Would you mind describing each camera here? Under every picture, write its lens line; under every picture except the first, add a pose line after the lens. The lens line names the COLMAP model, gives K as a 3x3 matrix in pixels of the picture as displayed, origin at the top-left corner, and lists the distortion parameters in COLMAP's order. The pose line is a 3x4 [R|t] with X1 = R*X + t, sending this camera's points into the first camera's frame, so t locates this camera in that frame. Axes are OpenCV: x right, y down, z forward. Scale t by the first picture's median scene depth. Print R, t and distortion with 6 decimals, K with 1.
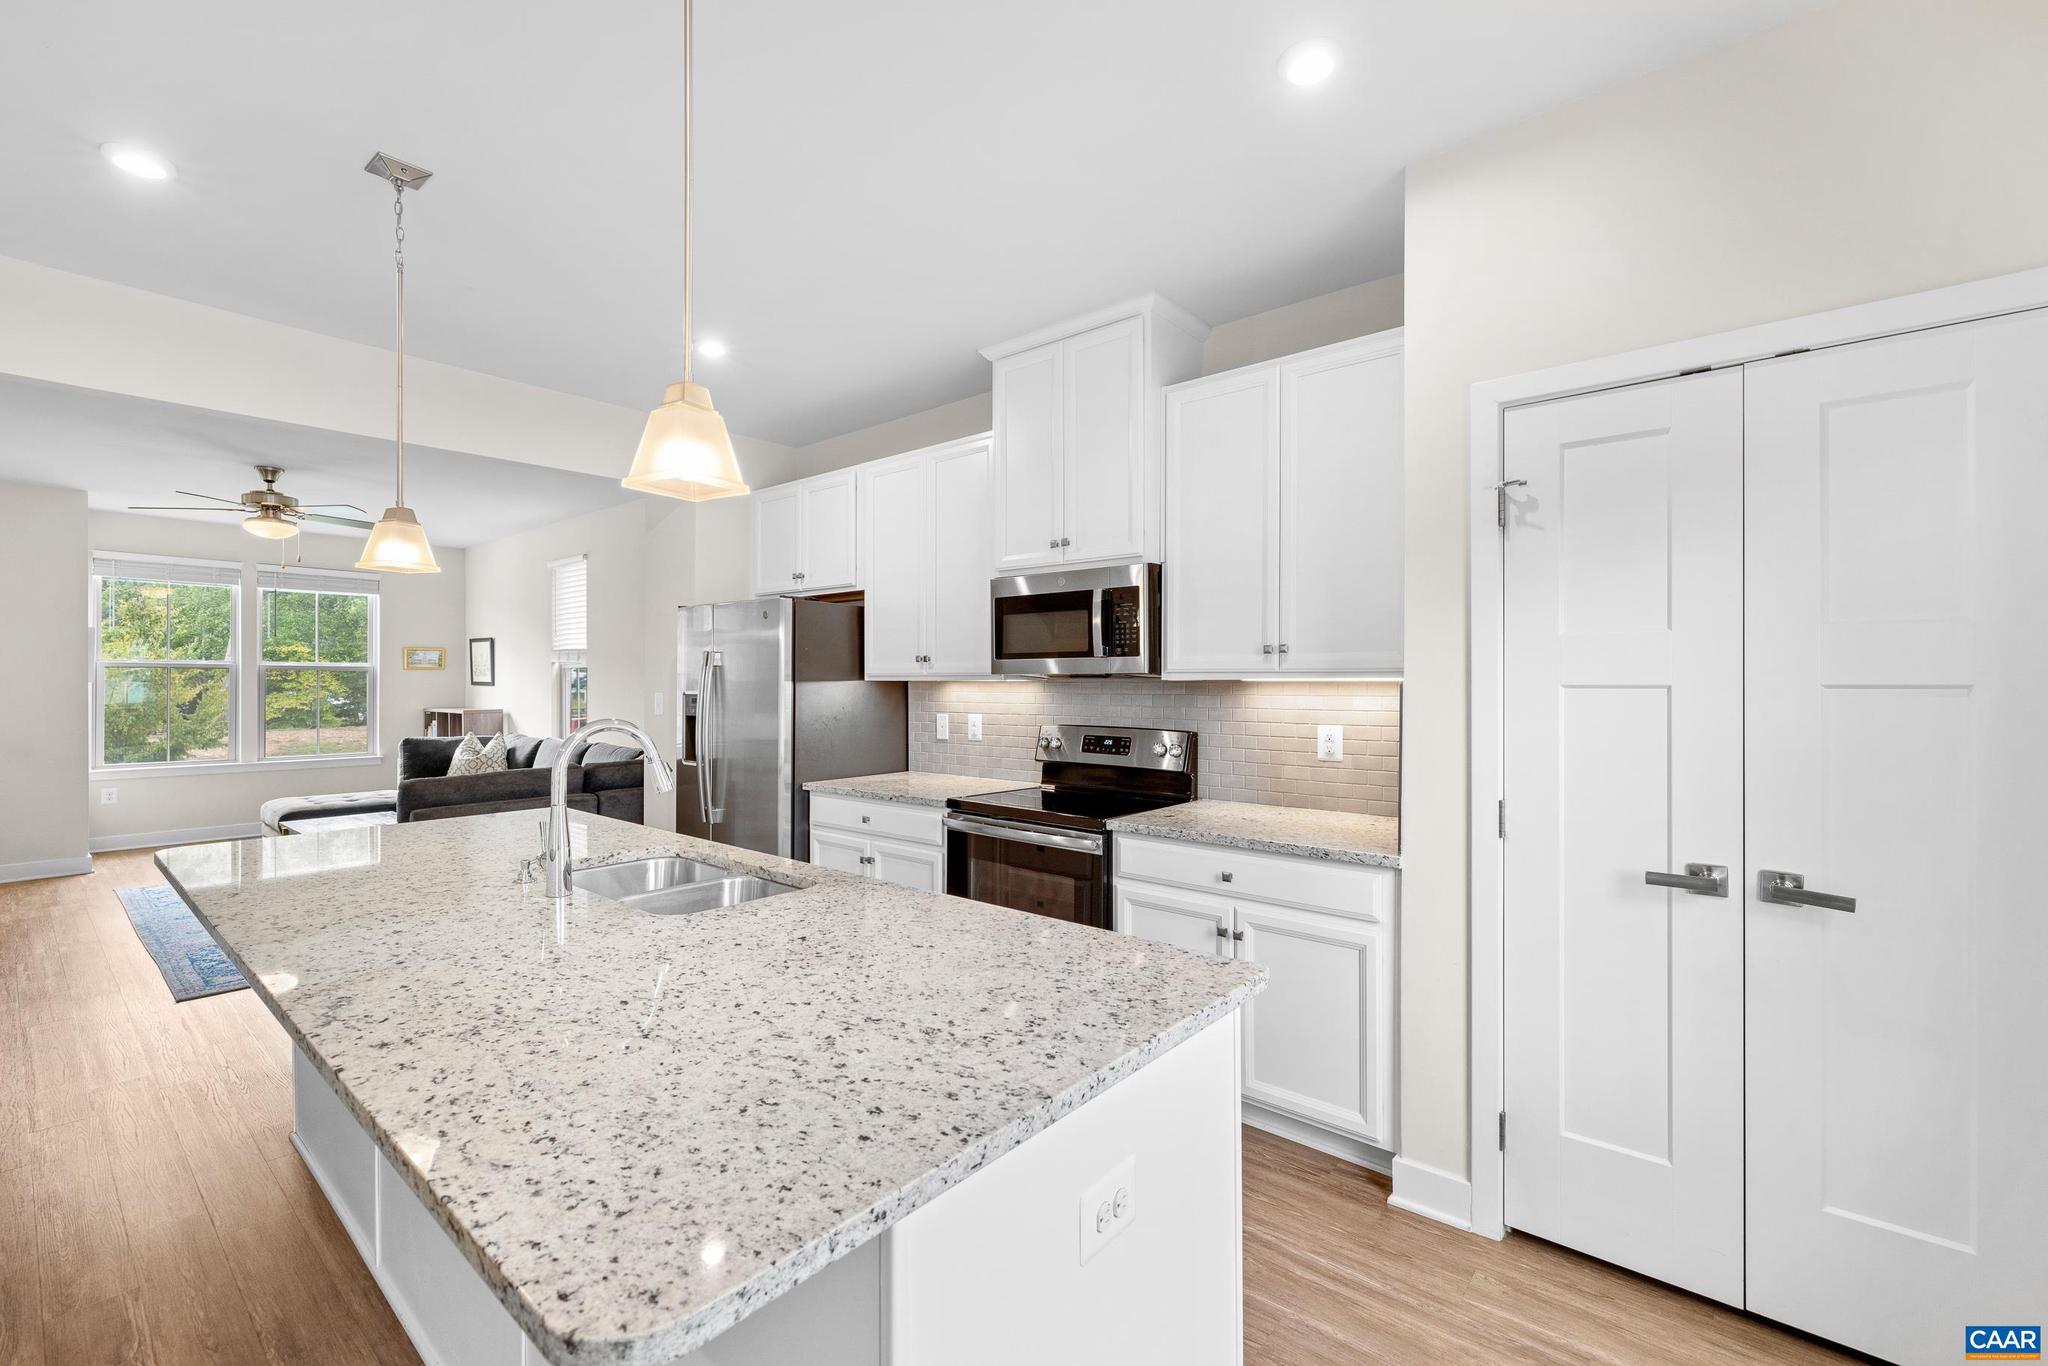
lens RADIAL K [[864.2, 0, 1027.1], [0, 864.2, 679.2], [0, 0, 1]] dist [0.002558, -0.001731]
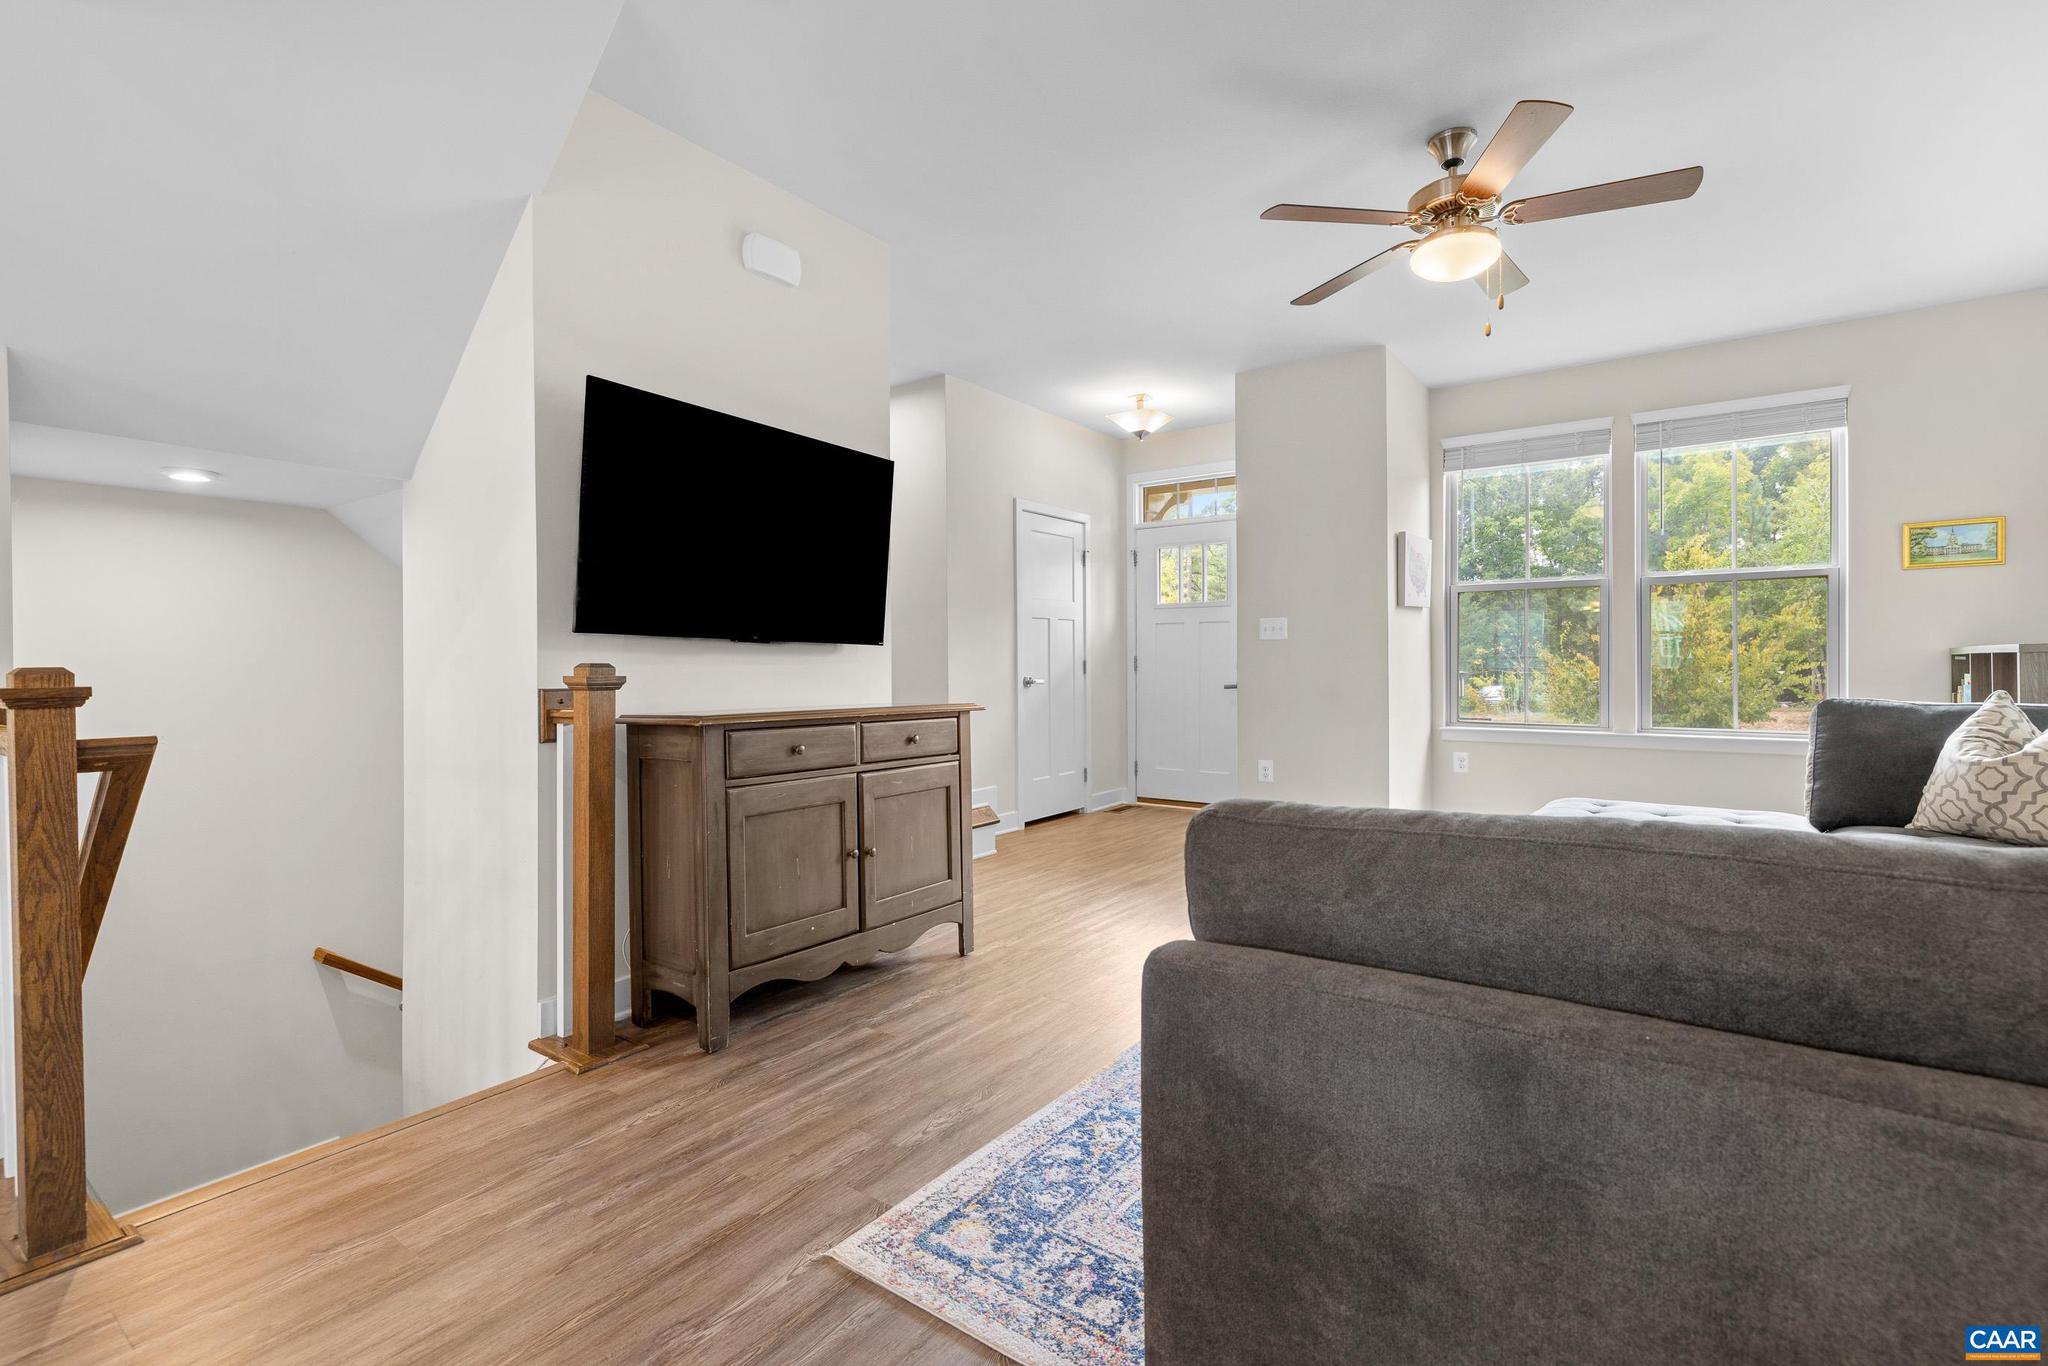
lens RADIAL K [[925.9, 0, 1026.3], [0, 925.9, 679.6], [0, 0, 1]] dist [-0.003735, -0.000691]
pose [[0.069475, 0.013147, -0.997497, -0.557861], [0.009431, 0.999860, 0.013835, 0.095077], [0.997539, -0.010369, 0.069341, 1.117814]]
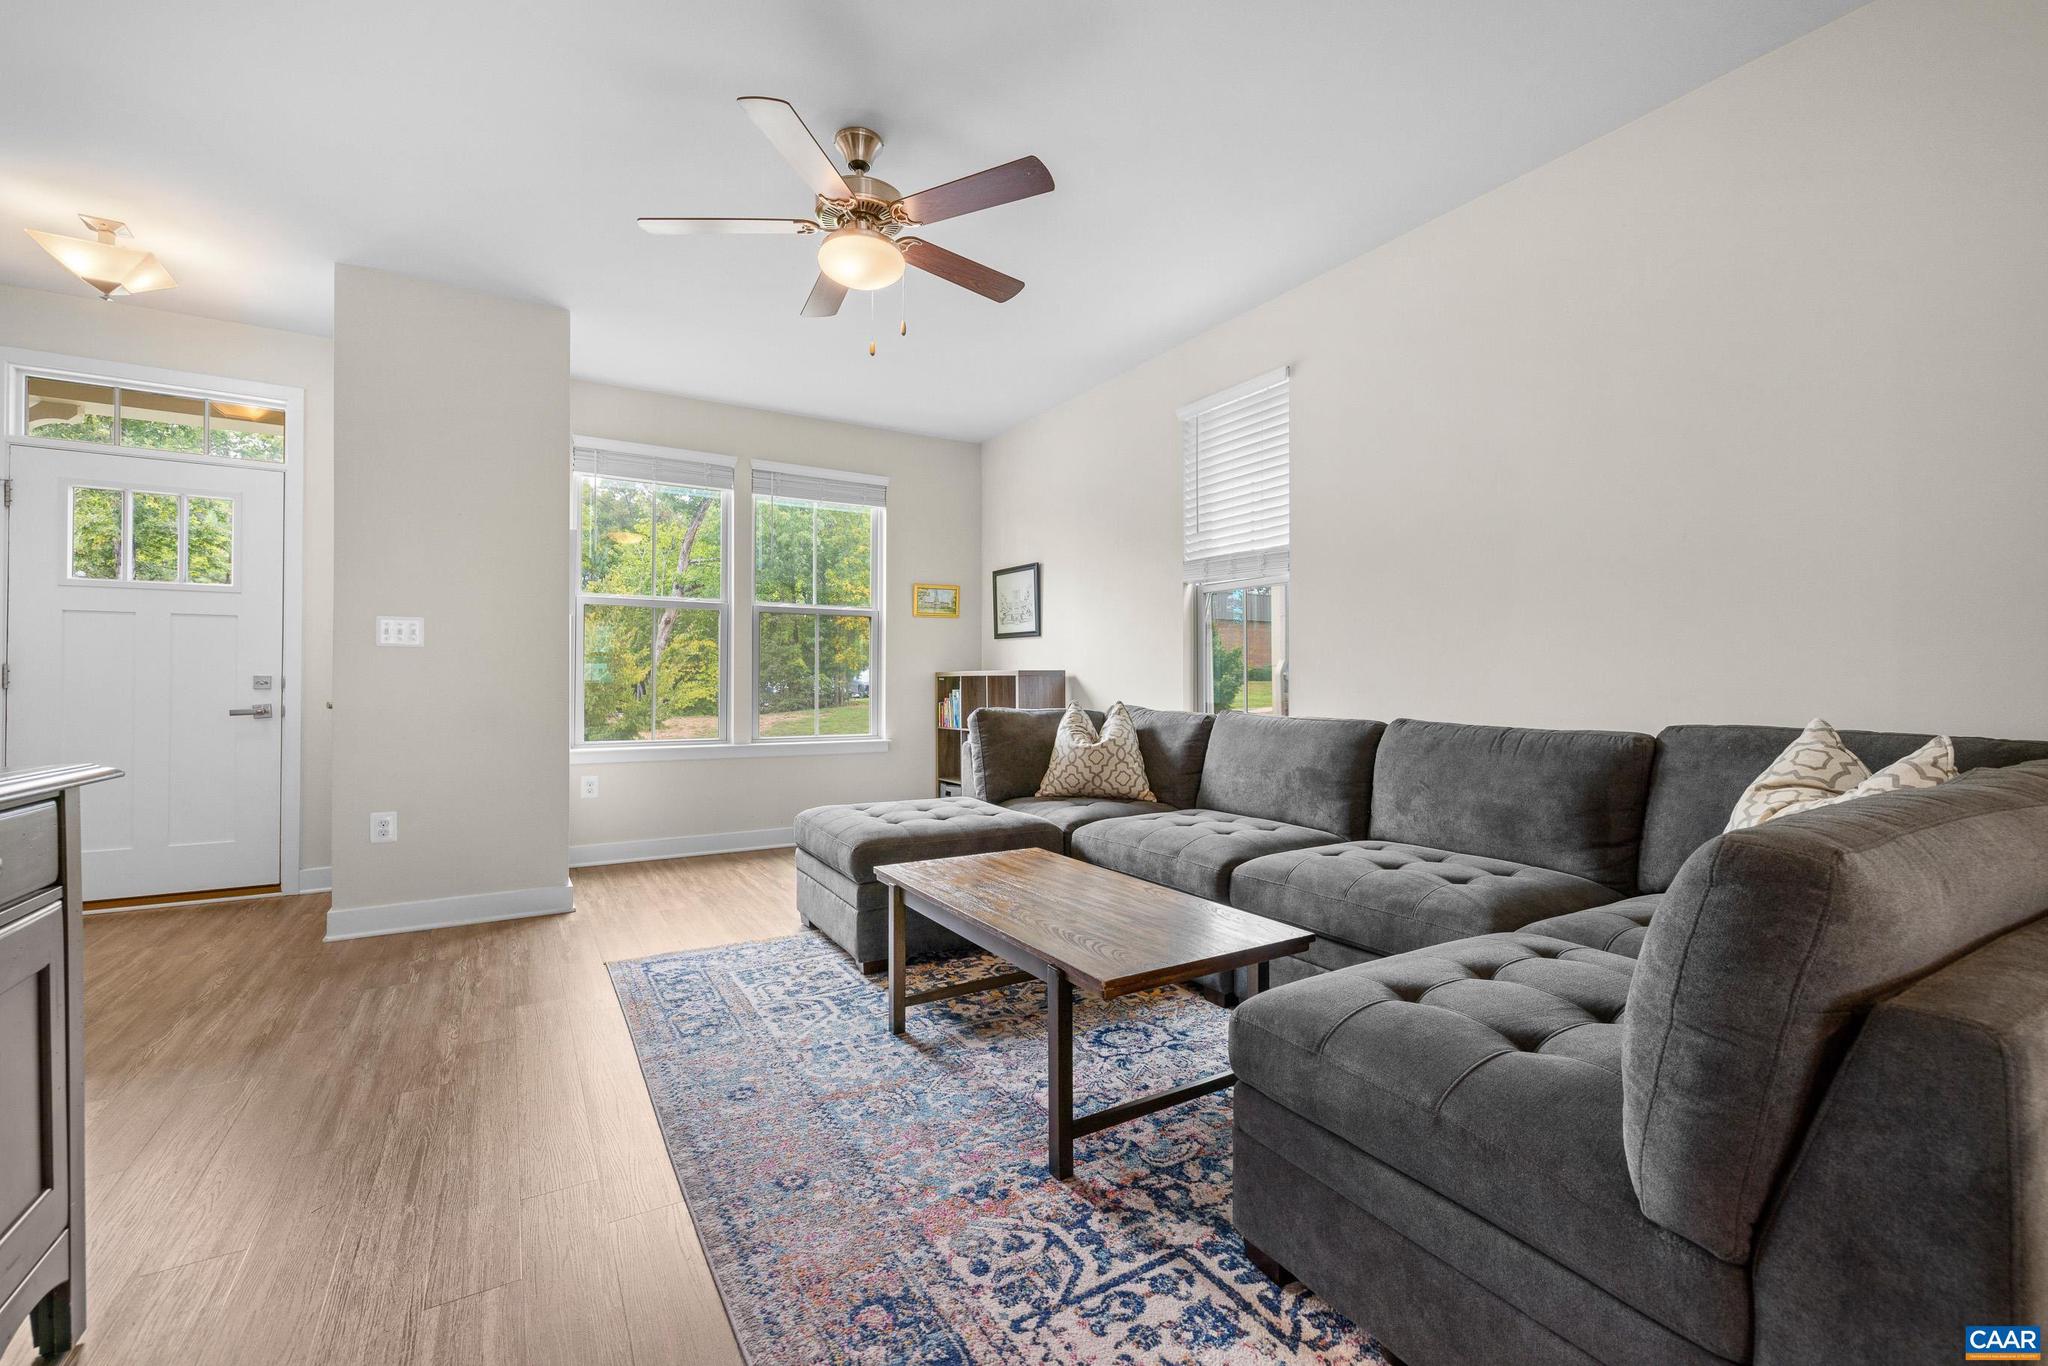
lens RADIAL K [[864.2, 0, 1024.2], [0, 864.2, 680.6], [0, 0, 1]] dist [0.002558, -0.001731]
pose [[0.945084, -0.000435, -0.326827, -0.985238], [0.001302, 0.999996, 0.002433, 0.094217], [0.326825, -0.002725, 0.945081, 0.893808]]
